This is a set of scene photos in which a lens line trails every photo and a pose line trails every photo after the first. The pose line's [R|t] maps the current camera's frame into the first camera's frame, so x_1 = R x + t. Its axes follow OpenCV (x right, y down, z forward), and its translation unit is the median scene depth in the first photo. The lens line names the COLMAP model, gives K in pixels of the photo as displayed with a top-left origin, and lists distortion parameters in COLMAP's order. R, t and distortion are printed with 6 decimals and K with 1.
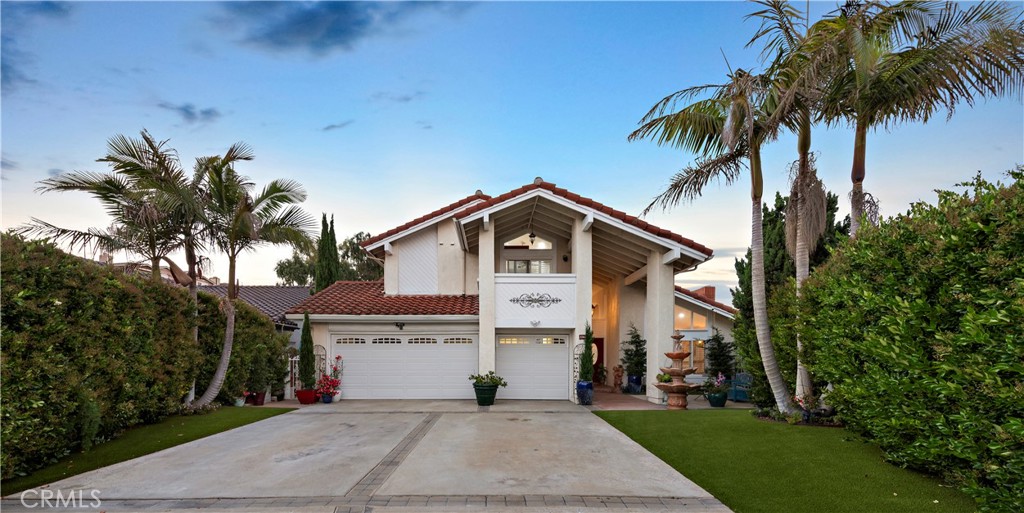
lens RADIAL K [[414.5, 0, 489.4], [0, 414.5, 359.5], [0, 0, 1]] dist [0.016508, 0.001271]
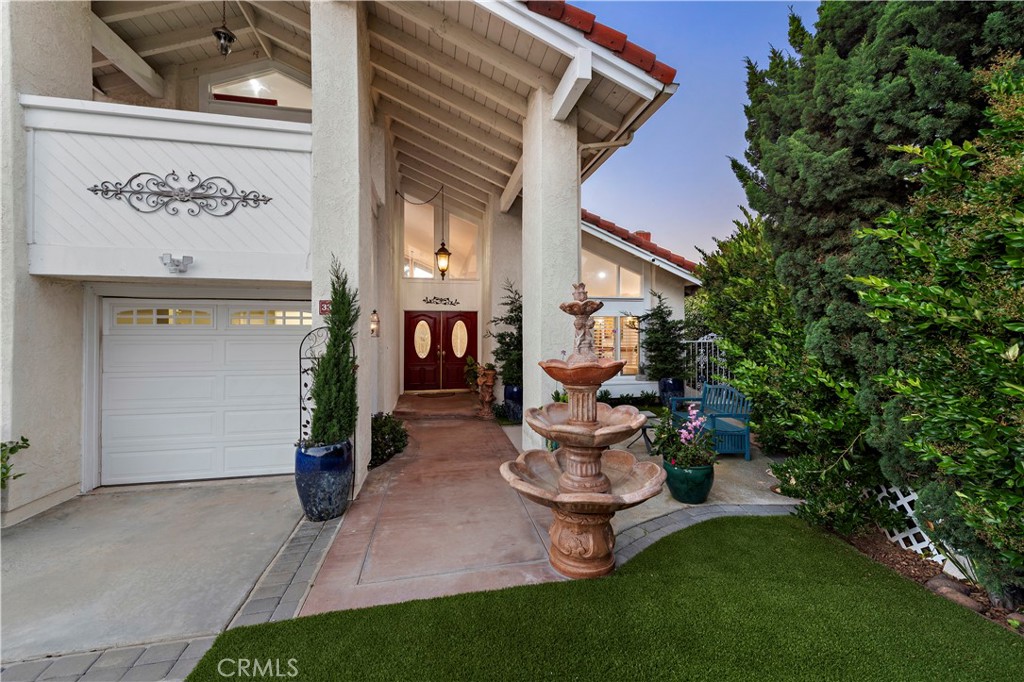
lens RADIAL K [[400.3, 0, 513.6], [0, 400.3, 332.3], [0, 0, 1]] dist [0.017415, -0.000805]
pose [[0.978548, -0.006127, 0.205929, 0.323795], [0.006195, 0.999981, 0.000318, -0.034600], [-0.205927, 0.000964, 0.978567, 0.684081]]
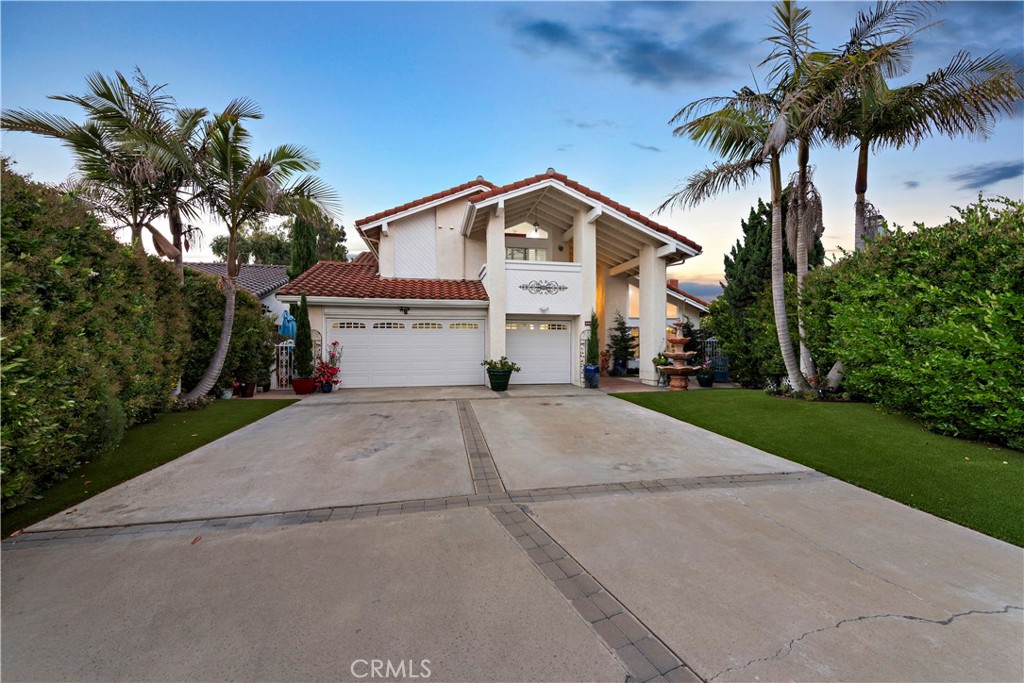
lens RADIAL K [[400.3, 0, 511.8], [0, 400.3, 345.0], [0, 0, 1]] dist [0.017415, -0.000805]
pose [[0.979861, -0.002570, 0.199665, -0.177743], [0.002625, 0.999997, -0.000008, -0.000065], [-0.199665, 0.000532, 0.979864, 0.047293]]
